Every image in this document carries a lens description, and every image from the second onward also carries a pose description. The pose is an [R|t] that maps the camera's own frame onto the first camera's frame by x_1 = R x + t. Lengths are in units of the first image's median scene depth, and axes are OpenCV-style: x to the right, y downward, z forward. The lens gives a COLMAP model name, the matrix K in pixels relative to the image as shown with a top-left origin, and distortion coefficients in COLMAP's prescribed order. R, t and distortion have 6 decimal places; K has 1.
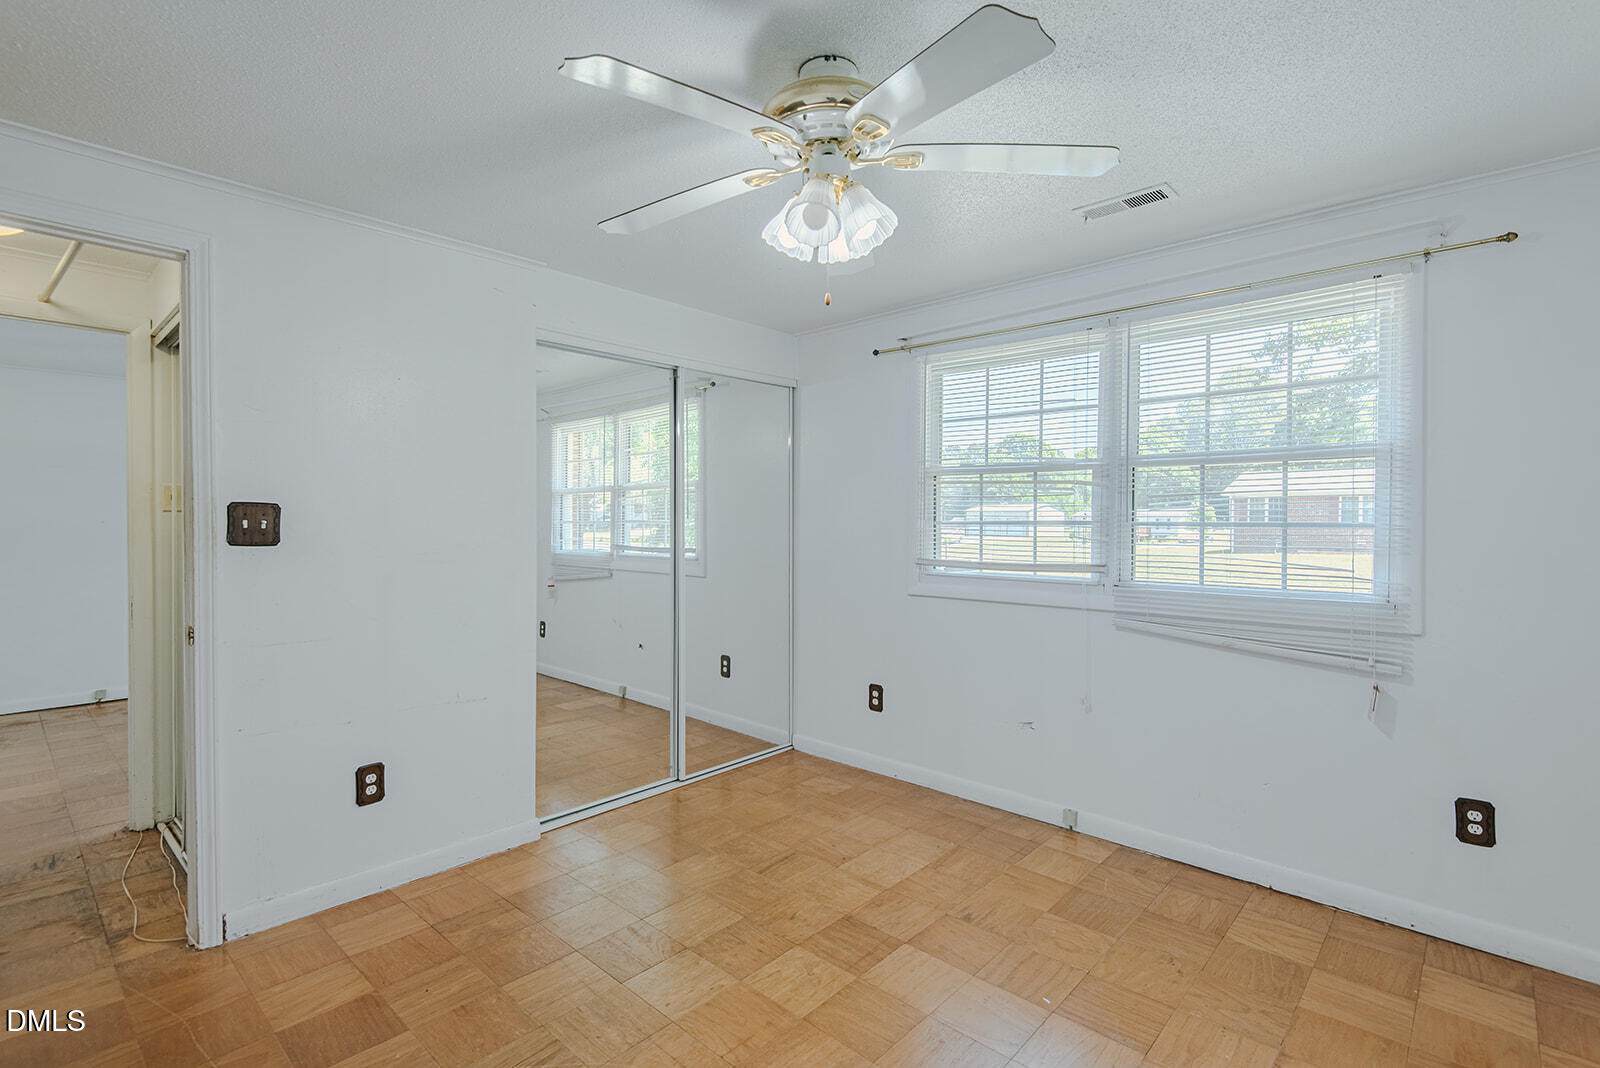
lens RADIAL K [[749.8, 0, 796.9], [0, 749.8, 526.3], [0, 0, 1]] dist [-0.001348, -0.000772]
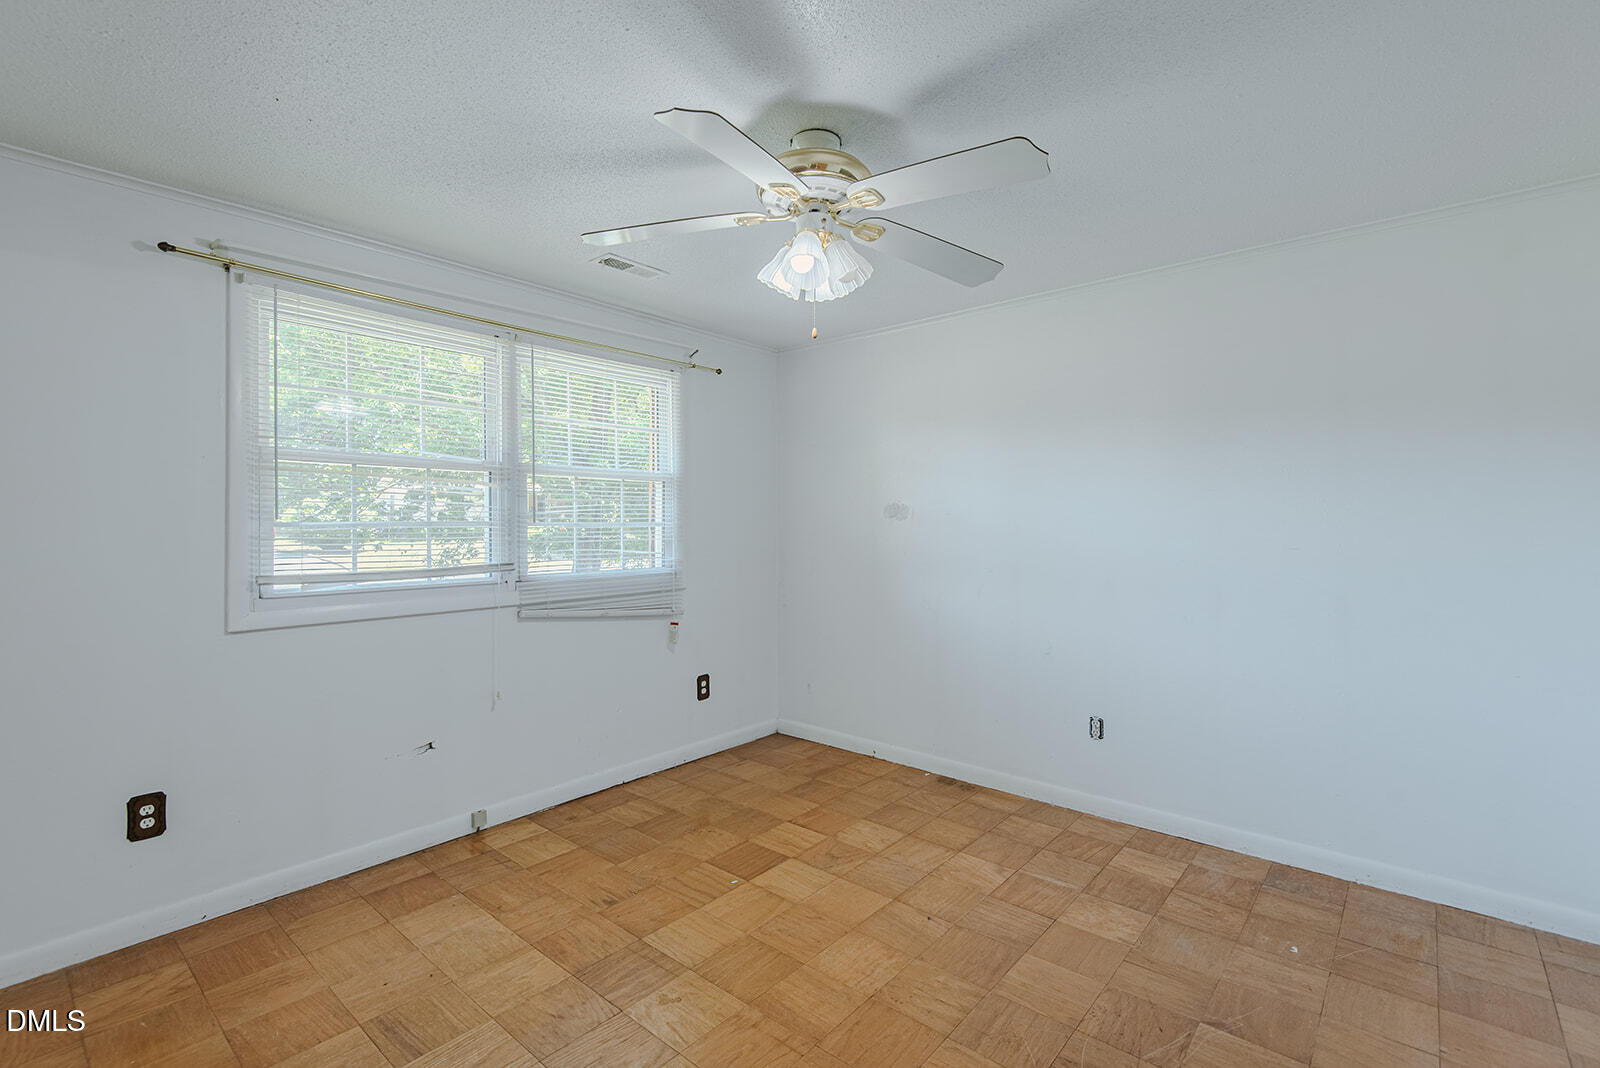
lens RADIAL K [[736.2, 0, 806.3], [0, 736.2, 530.5], [0, 0, 1]] dist [0.040560, -0.024840]
pose [[-0.058523, -0.014658, 0.998178, -0.682993], [0.010056, 0.999833, 0.015272, -0.006953], [-0.998235, 0.010931, -0.058366, 0.654919]]
